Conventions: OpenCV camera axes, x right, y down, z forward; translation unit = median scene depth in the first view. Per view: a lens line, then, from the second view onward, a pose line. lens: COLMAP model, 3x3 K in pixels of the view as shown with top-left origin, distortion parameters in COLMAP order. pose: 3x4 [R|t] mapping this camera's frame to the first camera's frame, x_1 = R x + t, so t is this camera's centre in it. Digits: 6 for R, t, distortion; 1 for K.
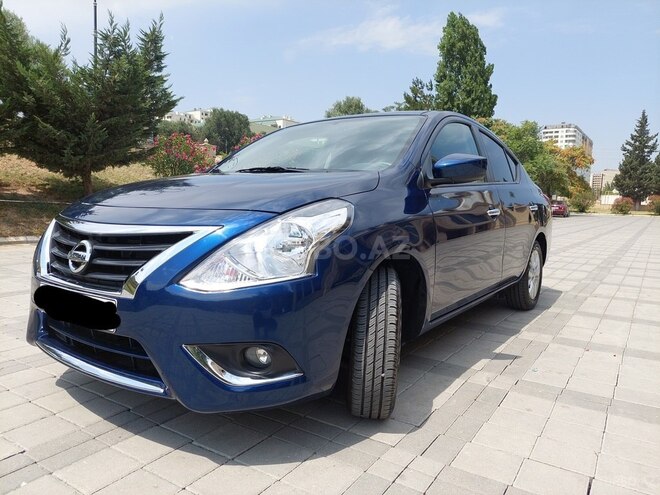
lens RADIAL K [[476.5, 0, 323.7], [0, 476.5, 244.7], [0, 0, 1]] dist [0.052649, -0.054873]
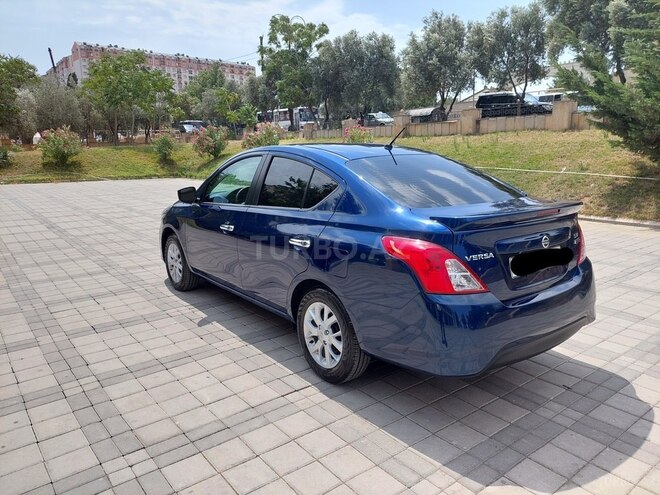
lens RADIAL K [[476.5, 0, 330.2], [0, 476.5, 246.4], [0, 0, 1]] dist [0.052649, -0.054873]
pose [[-0.290885, 0.162512, -0.942855, 0.837454], [-0.086536, 0.976961, 0.195088, -0.163886], [0.952836, 0.138340, -0.270120, 0.902715]]
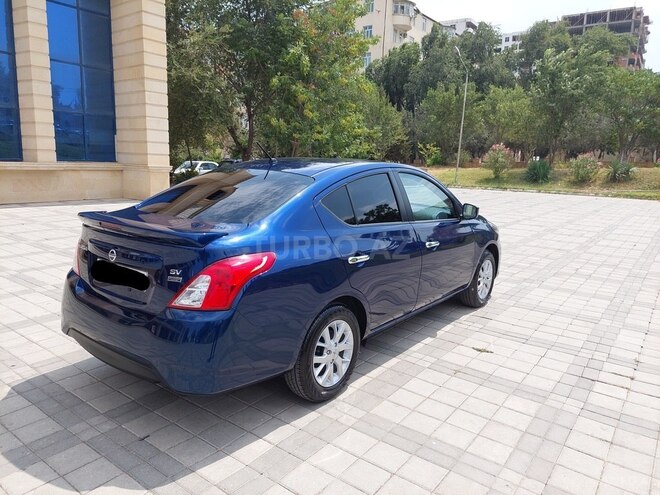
lens RADIAL K [[476.5, 0, 331.6], [0, 476.5, 236.6], [0, 0, 1]] dist [0.052649, -0.054873]
pose [[-0.997770, -0.062034, 0.024629, 0.082063], [-0.053912, 0.966601, 0.250550, -0.245254], [-0.039349, 0.248664, -0.967790, 1.438698]]
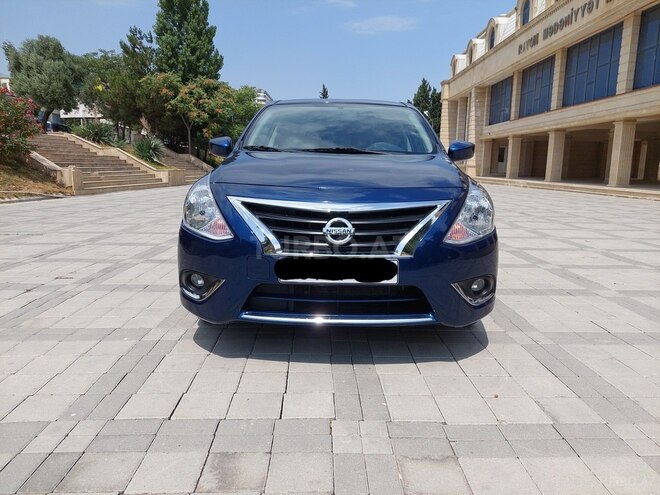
lens RADIAL K [[476.5, 0, 336.0], [0, 476.5, 244.9], [0, 0, 1]] dist [0.052649, -0.054873]
pose [[0.814103, -0.103567, 0.571411, -0.385666], [0.055434, 0.993335, 0.101061, -0.020221], [-0.578069, -0.050599, 0.814418, 0.009447]]
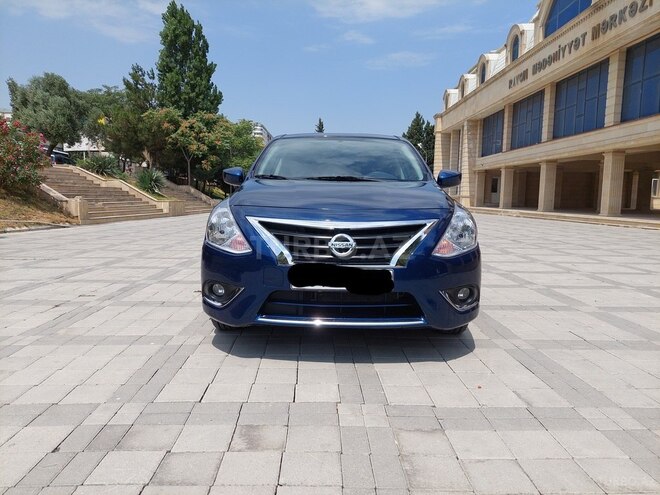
lens RADIAL K [[476.5, 0, 326.8], [0, 476.5, 248.6], [0, 0, 1]] dist [0.052649, -0.054873]
pose [[0.819324, -0.072324, 0.568751, -0.430453], [0.057211, 0.997374, 0.044413, -0.009830], [-0.570469, -0.003850, 0.821310, -0.038744]]
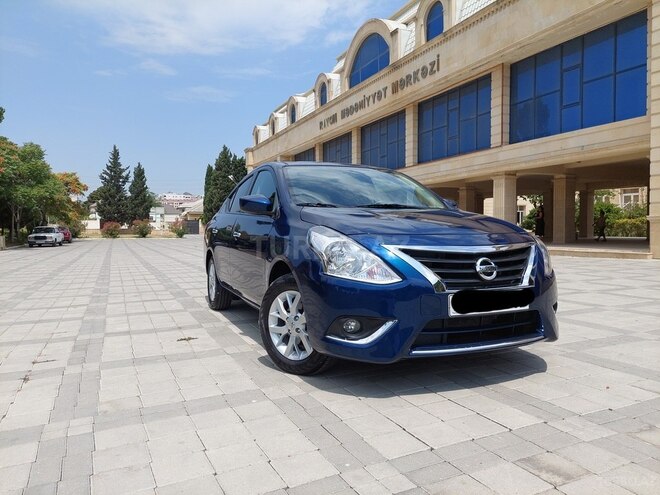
lens RADIAL K [[476.5, 0, 331.1], [0, 476.5, 242.8], [0, 0, 1]] dist [0.052649, -0.054873]
pose [[0.511134, -0.050166, 0.858036, -0.634651], [0.097913, 0.995195, -0.000142, -0.031851], [-0.853906, 0.084085, 0.513590, 0.208521]]
